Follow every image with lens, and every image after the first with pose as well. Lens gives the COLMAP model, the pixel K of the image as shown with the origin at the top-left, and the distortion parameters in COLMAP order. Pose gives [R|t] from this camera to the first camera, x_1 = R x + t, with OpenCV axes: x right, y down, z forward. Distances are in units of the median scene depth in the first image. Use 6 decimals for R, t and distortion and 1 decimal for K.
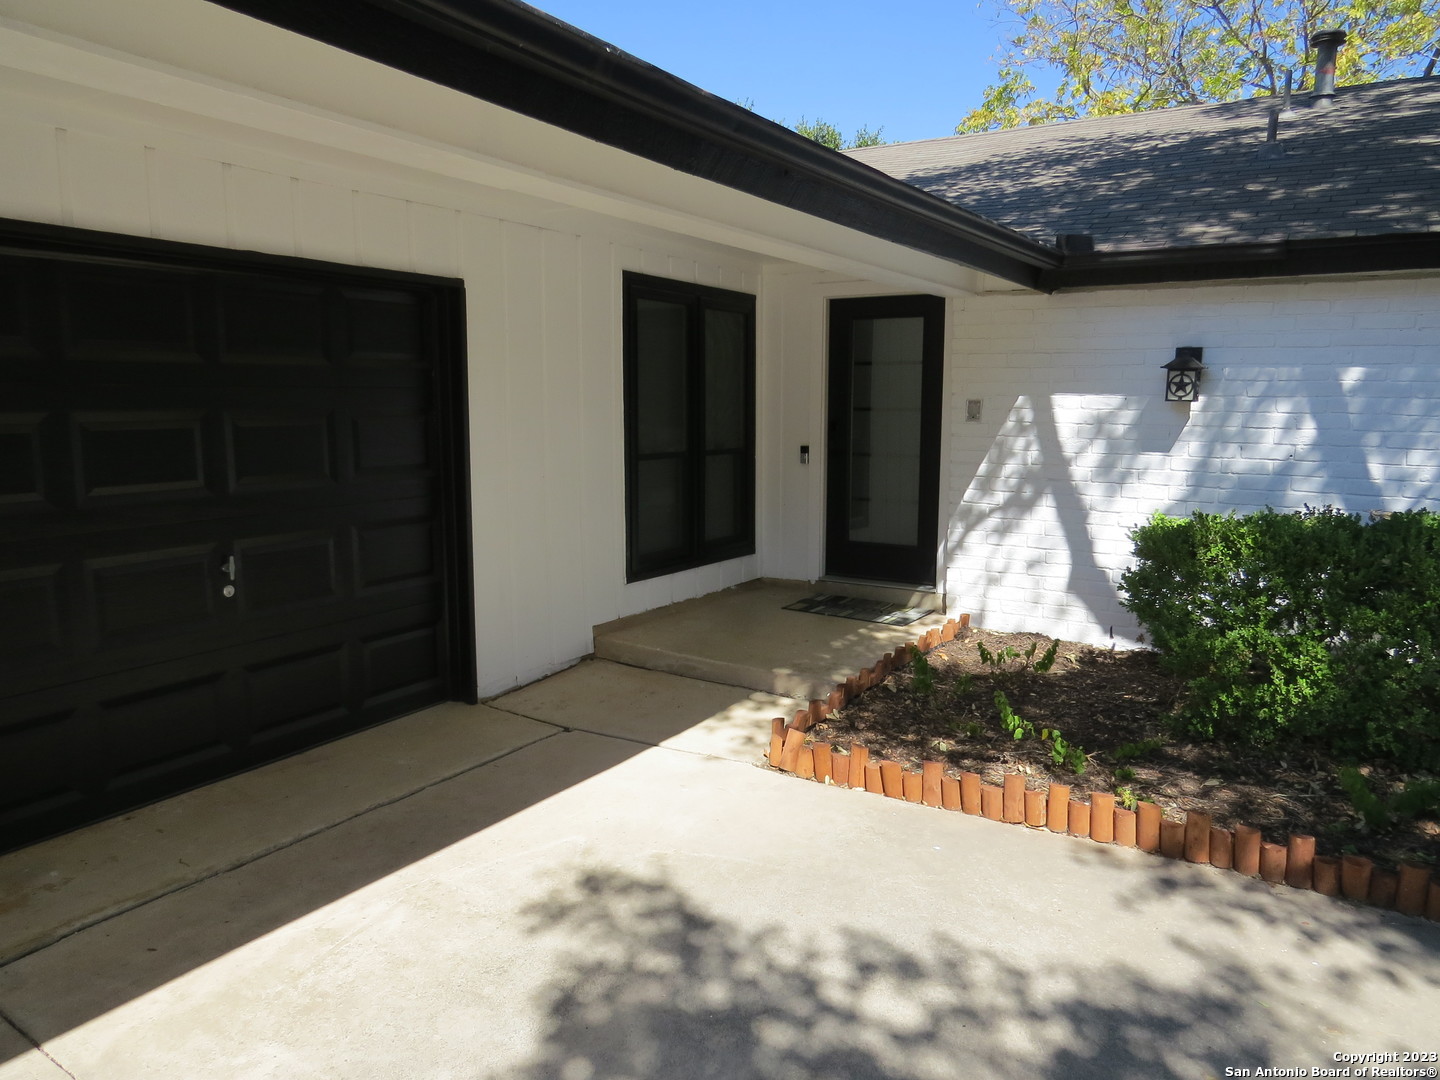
lens RADIAL K [[1024.9, 0, 719.6], [0, 1024.9, 530.4], [0, 0, 1]] dist [-0.024654, 0.006754]
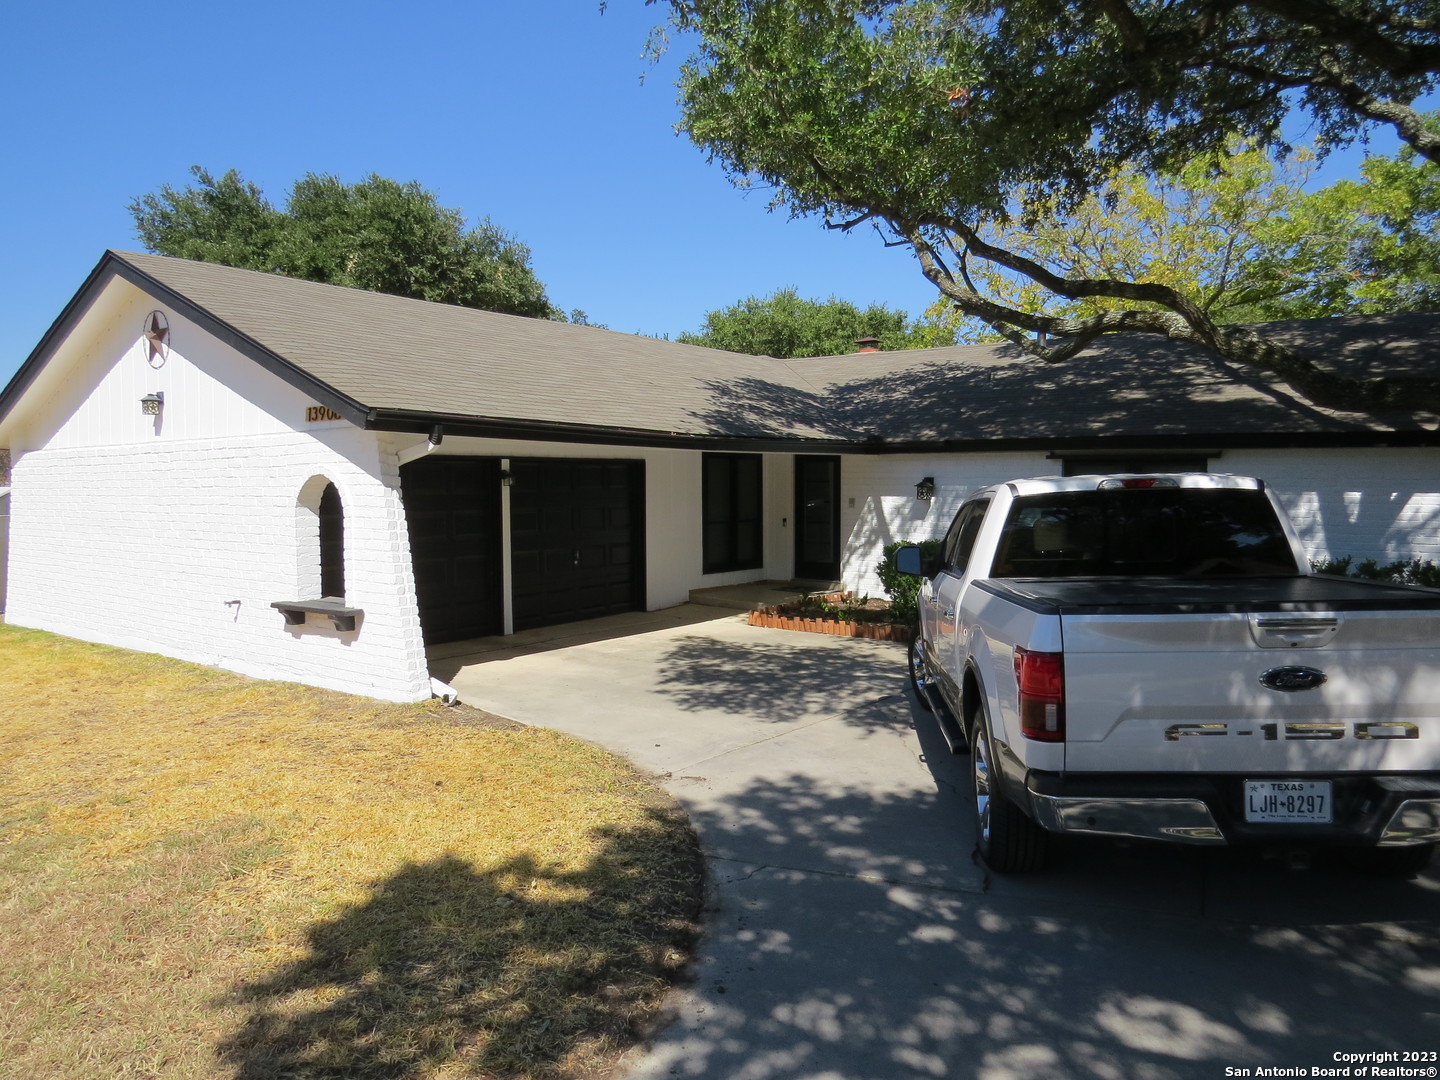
lens RADIAL K [[1024.9, 0, 722.0], [0, 1024.9, 553.6], [0, 0, 1]] dist [-0.024654, 0.006754]
pose [[0.996544, 0.000353, -0.083067, 0.156531], [-0.004999, 0.998433, -0.055730, 0.135126], [0.082917, 0.055953, 0.994984, -1.403075]]
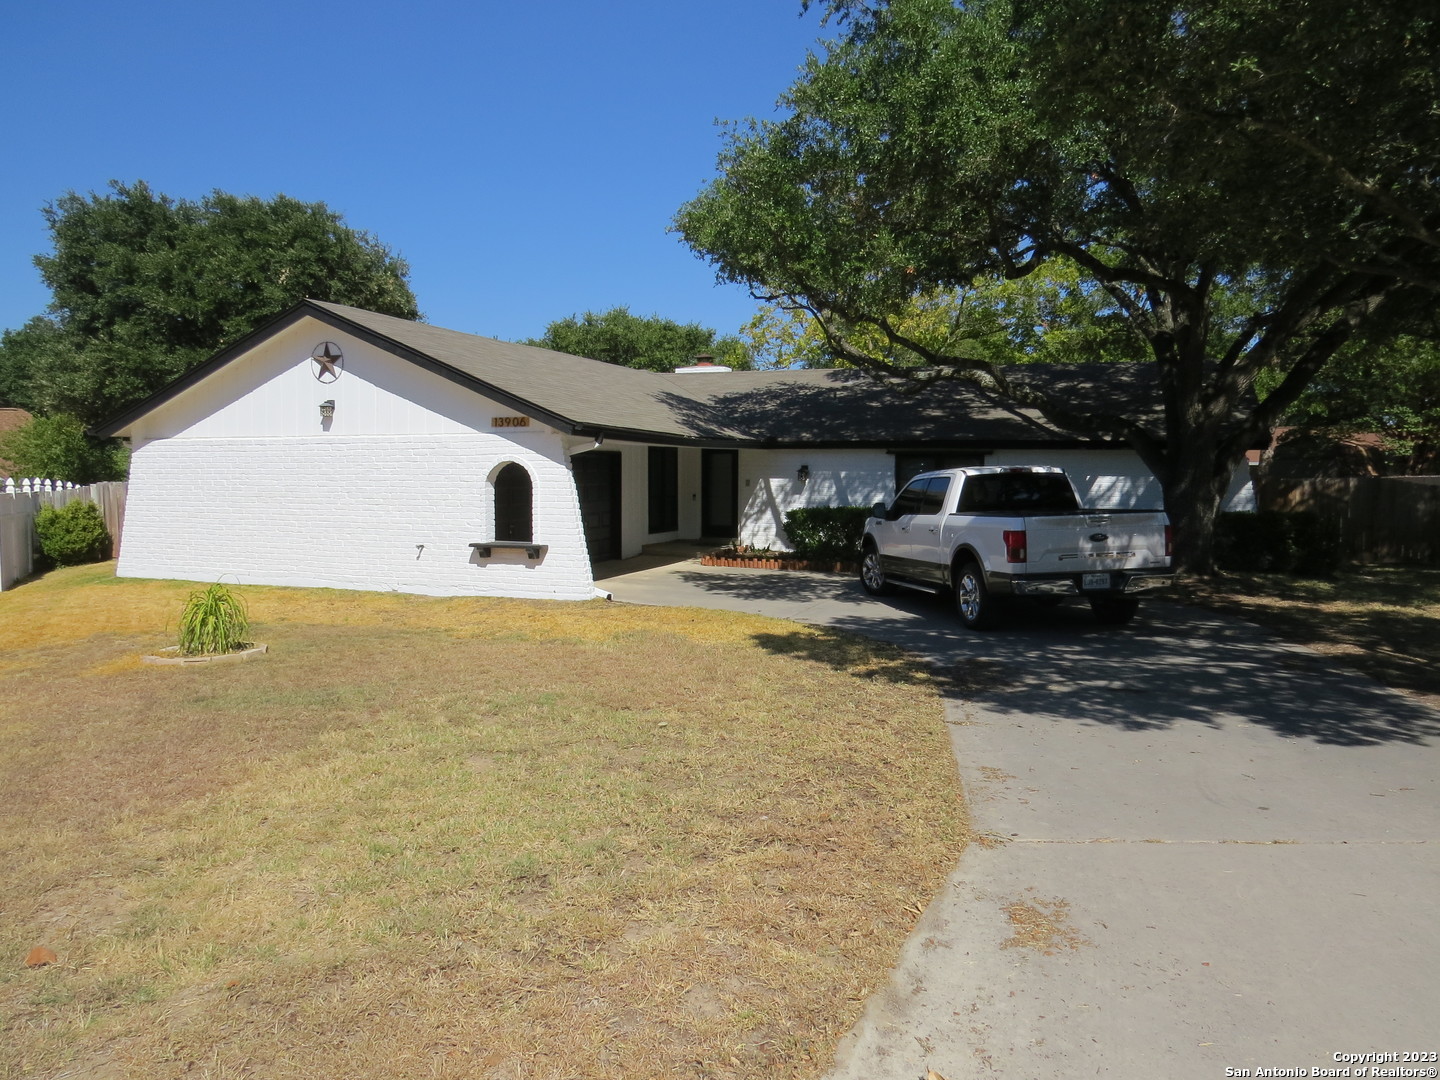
lens RADIAL K [[1024.9, 0, 723.1], [0, 1024.9, 541.4], [0, 0, 1]] dist [-0.024654, 0.006754]
pose [[0.979934, -0.012820, 0.198908, -0.514256], [0.023550, 0.998386, -0.051672, 0.252489], [-0.197924, 0.055319, 0.978655, -2.328474]]
